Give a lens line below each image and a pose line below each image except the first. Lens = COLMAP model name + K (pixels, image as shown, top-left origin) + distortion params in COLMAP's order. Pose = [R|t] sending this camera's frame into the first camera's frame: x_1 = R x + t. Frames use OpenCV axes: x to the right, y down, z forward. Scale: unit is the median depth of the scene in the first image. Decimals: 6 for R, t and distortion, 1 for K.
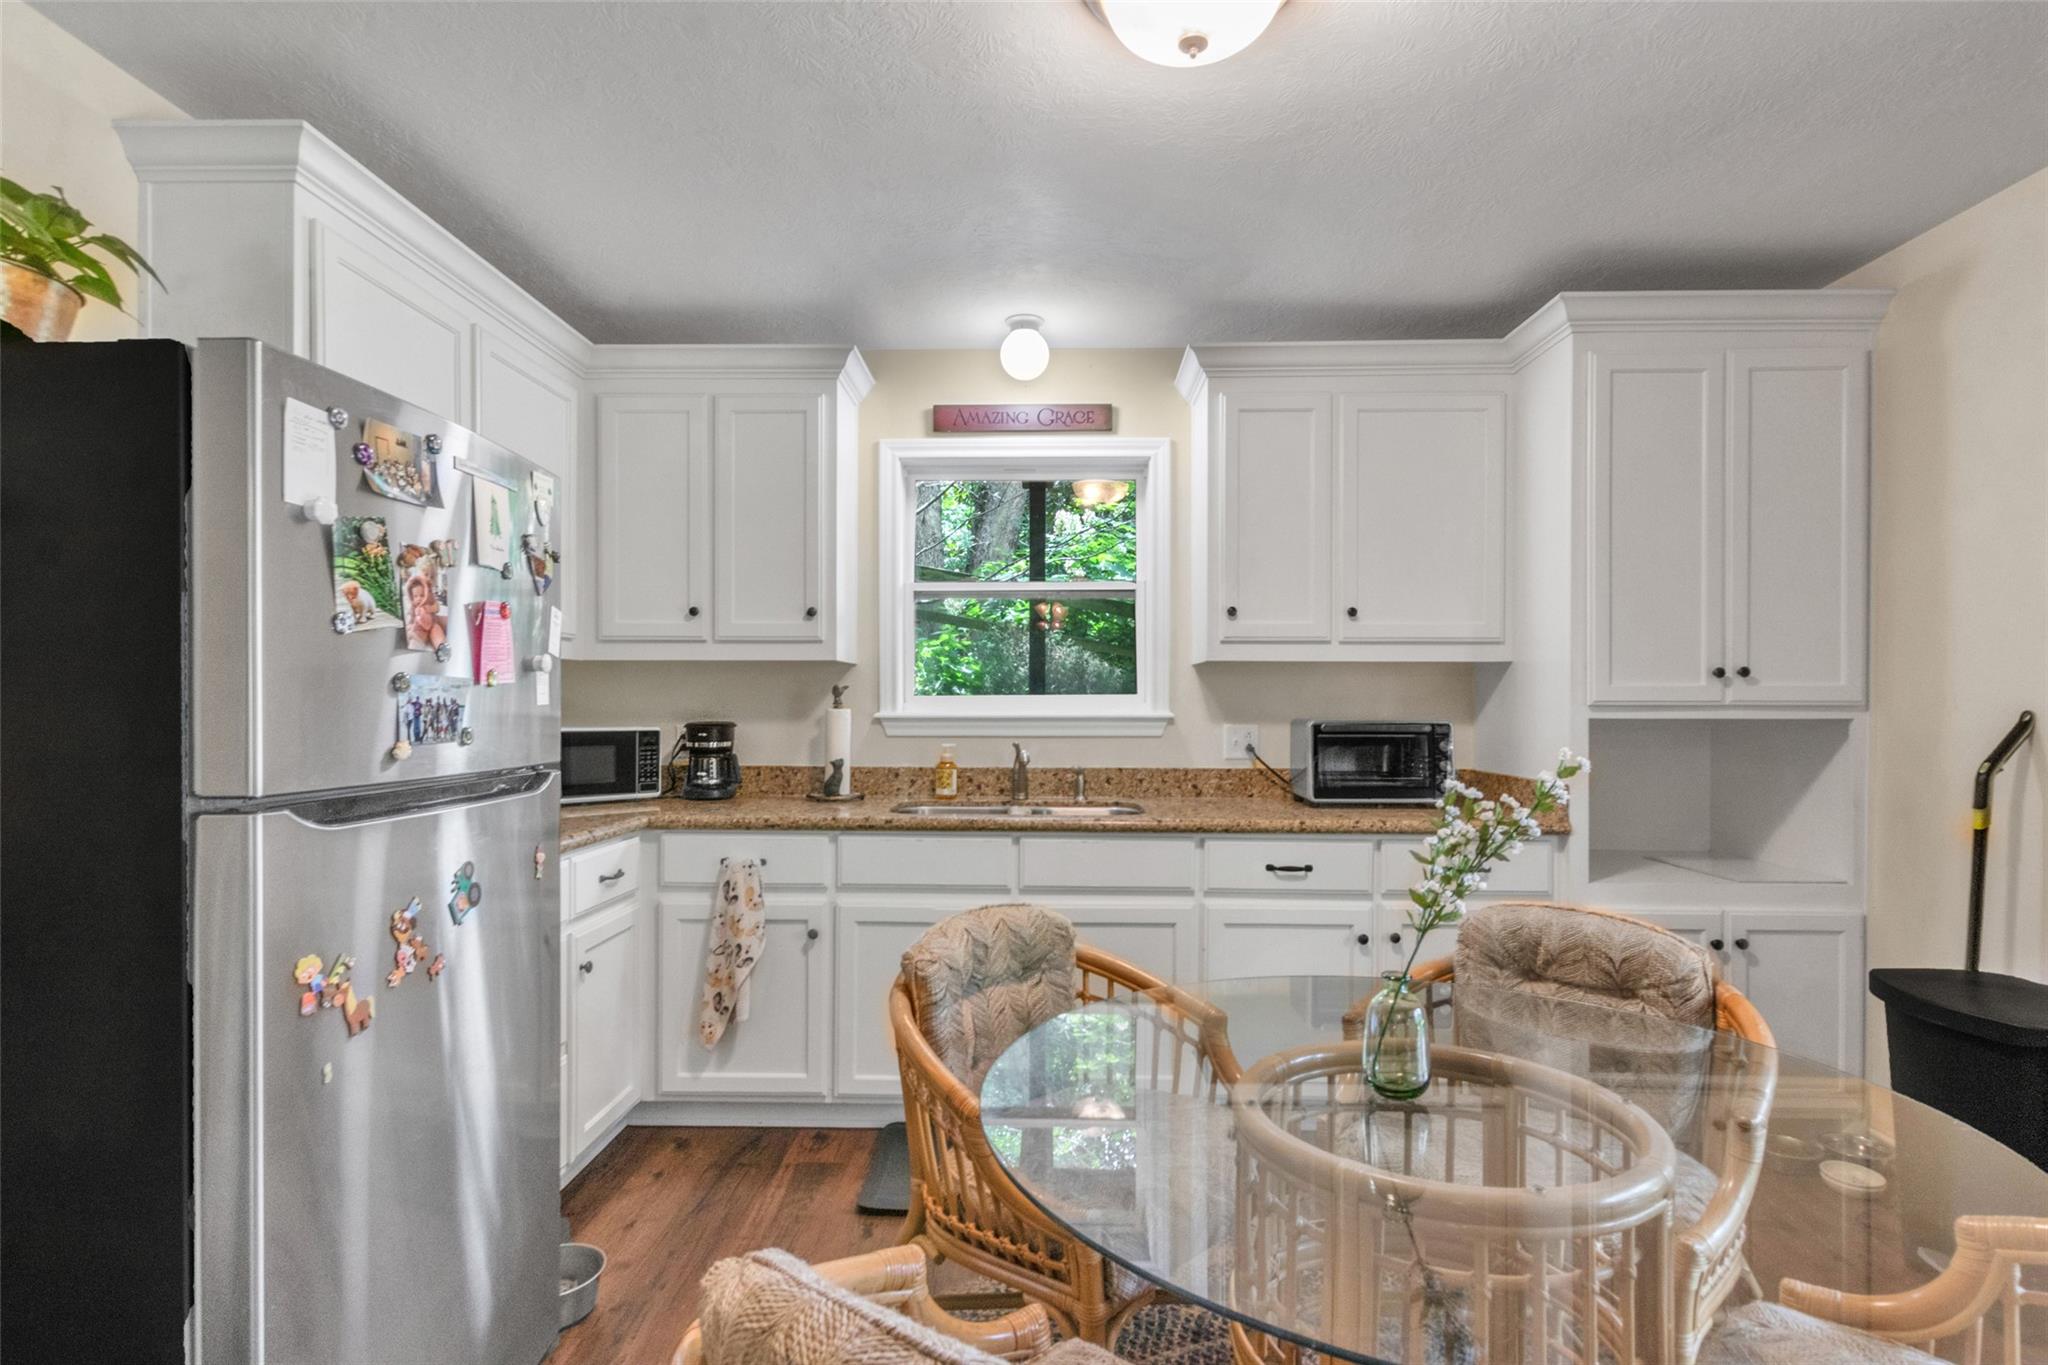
lens RADIAL K [[1024.9, 0, 1038.9], [0, 1024.9, 713.0], [0, 0, 1]] dist [0.007123, 0.003092]
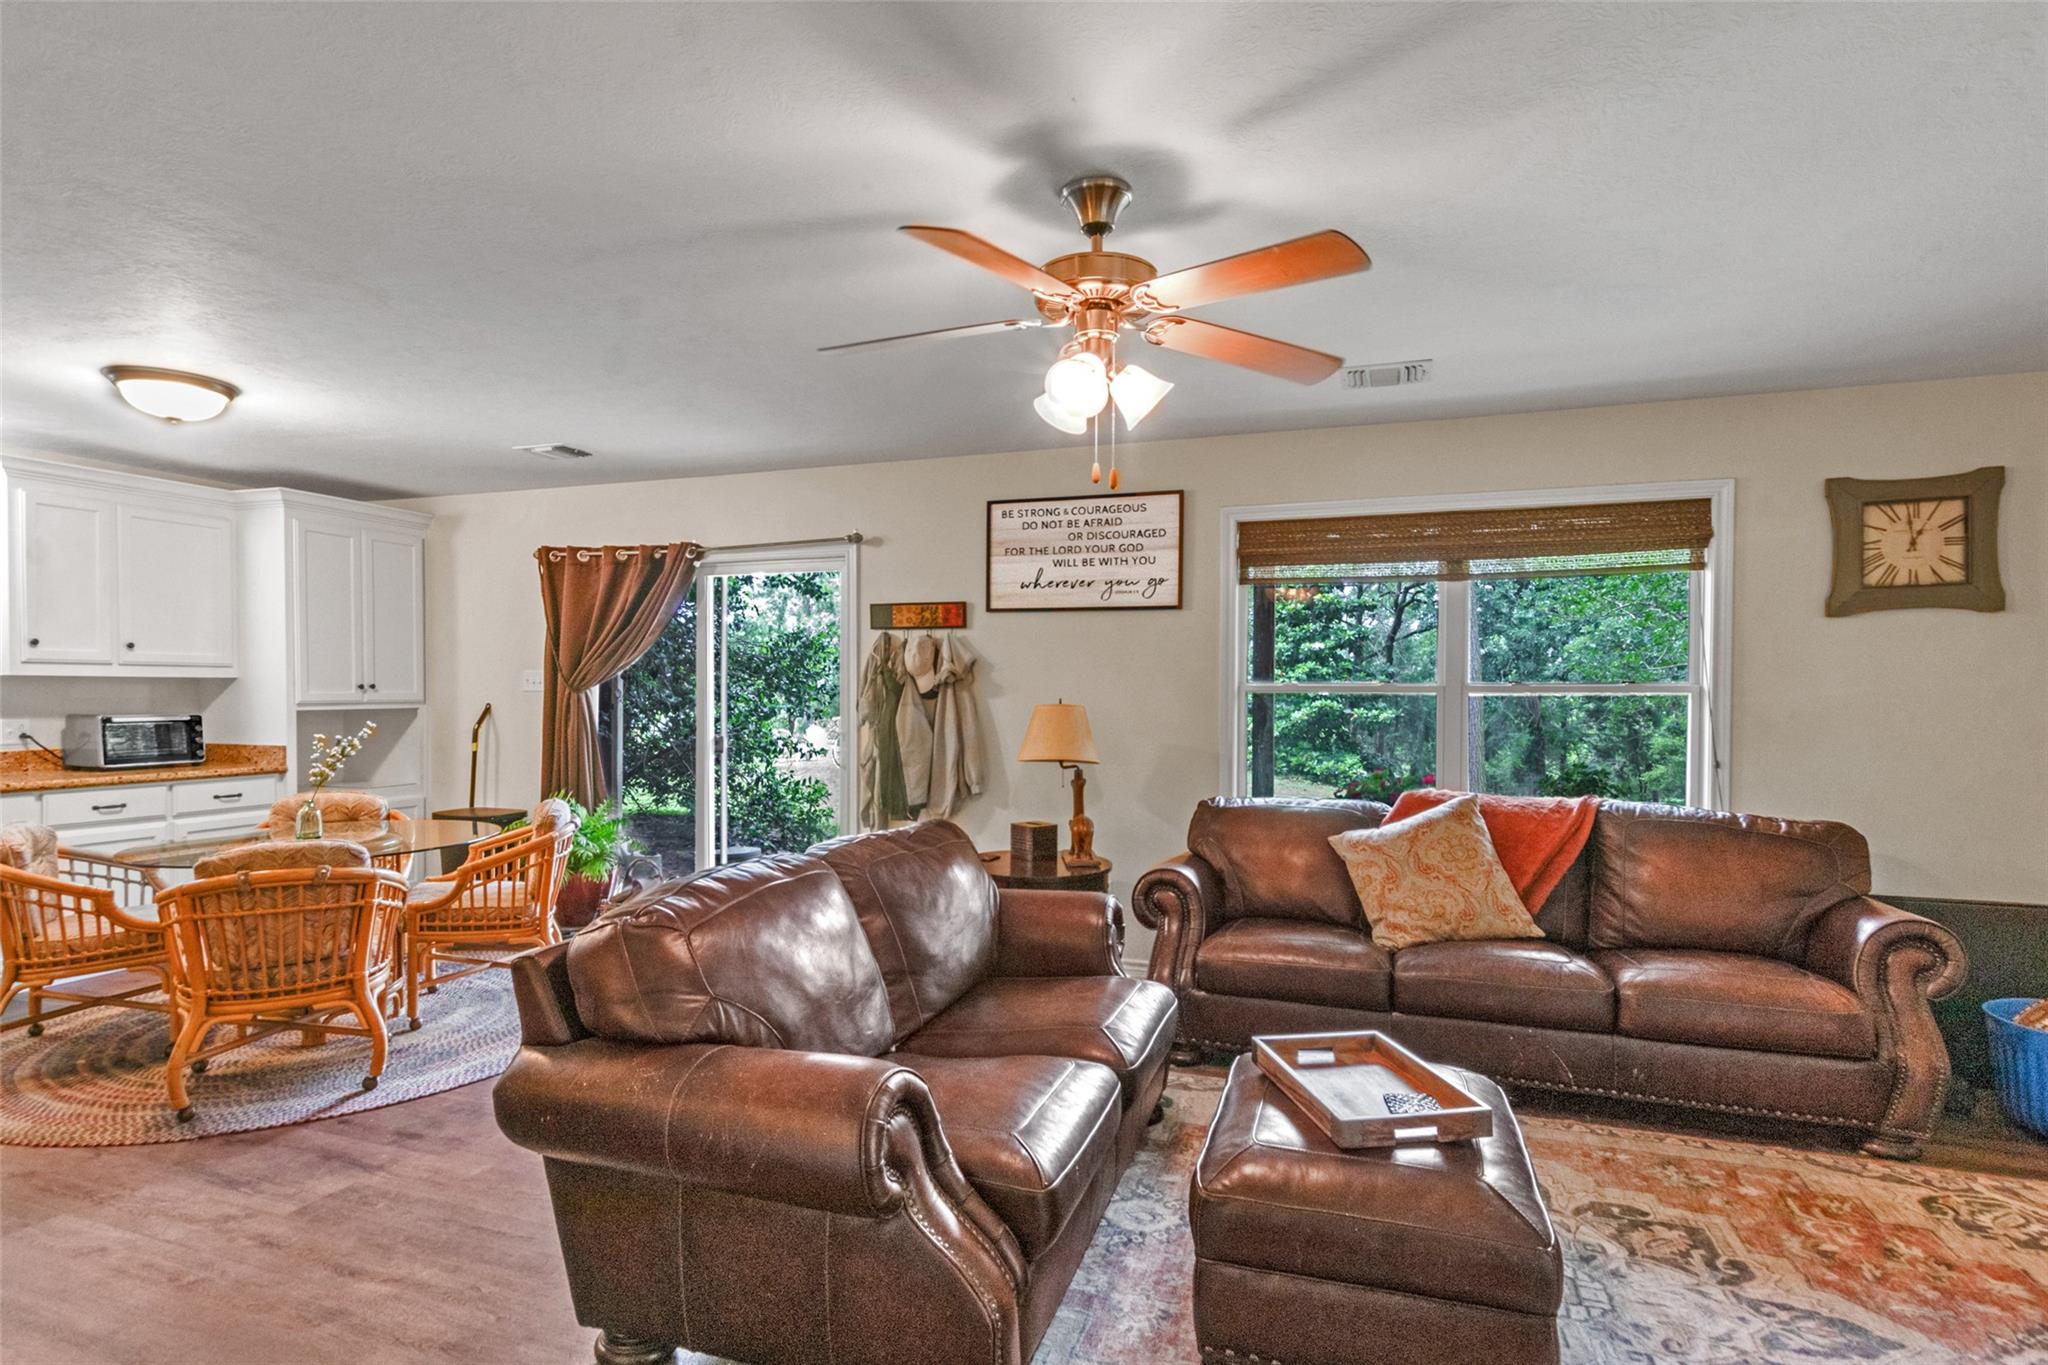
lens RADIAL K [[1024.9, 0, 1035.7], [0, 1024.9, 693.4], [0, 0, 1]] dist [0.007123, 0.003092]
pose [[0.311456, -0.005905, 0.950242, -0.767659], [0.006869, 0.999969, 0.003963, -0.021862], [-0.950236, 0.005293, 0.311487, -0.810202]]
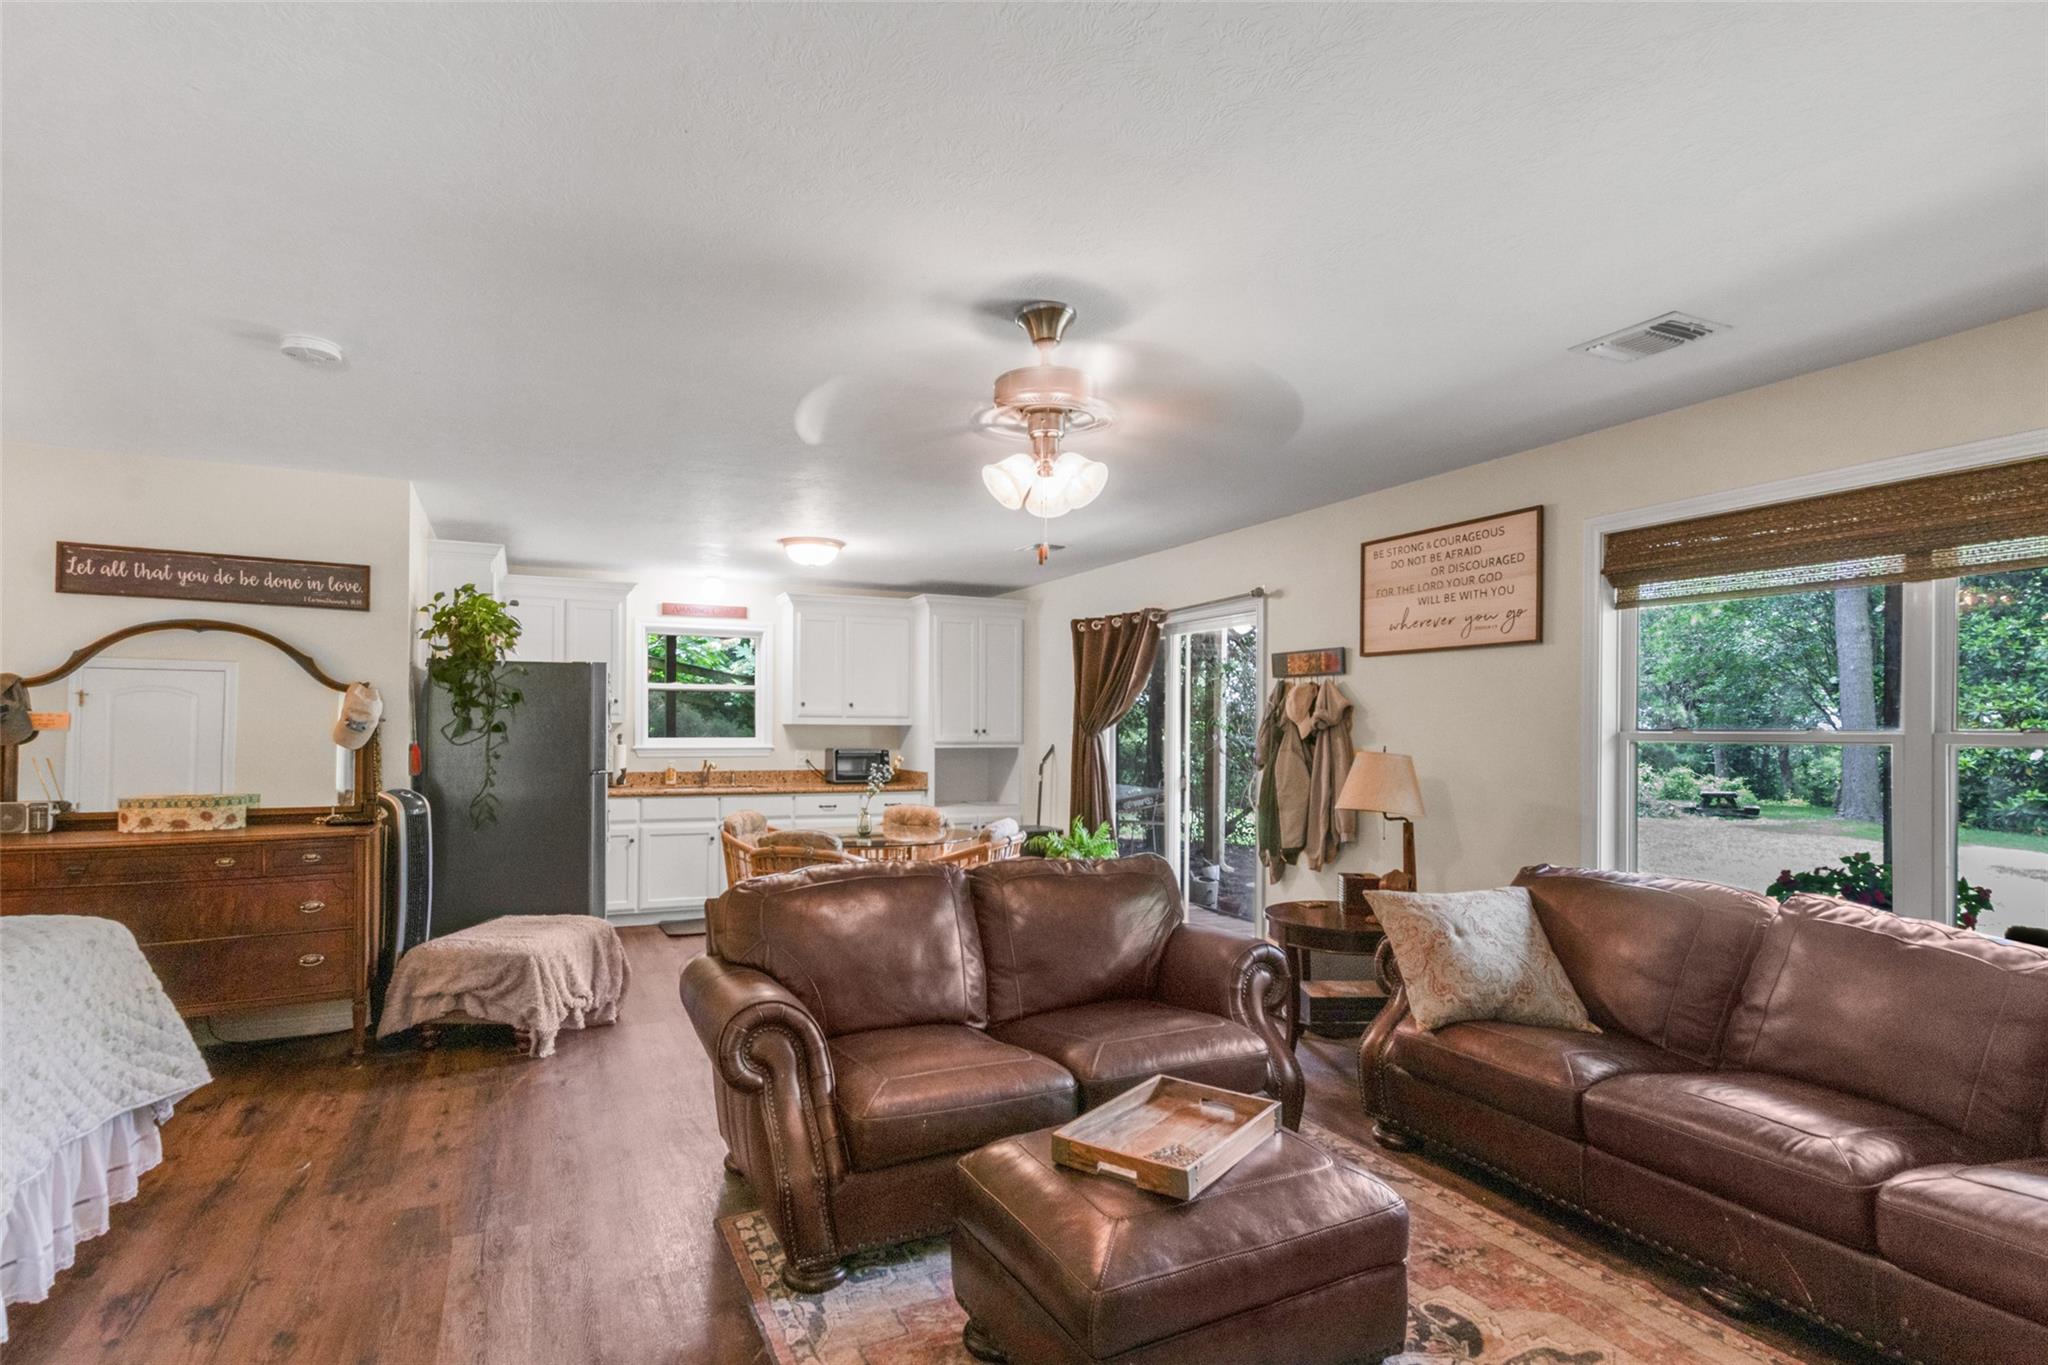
lens RADIAL K [[1024.9, 0, 1014.9], [0, 1024.9, 712.5], [0, 0, 1]] dist [0.007123, 0.003092]
pose [[0.891154, 0.009762, 0.453596, -0.460741], [0.001073, 0.999720, -0.023625, -0.021511], [-0.453700, 0.021540, 0.890894, -1.372374]]
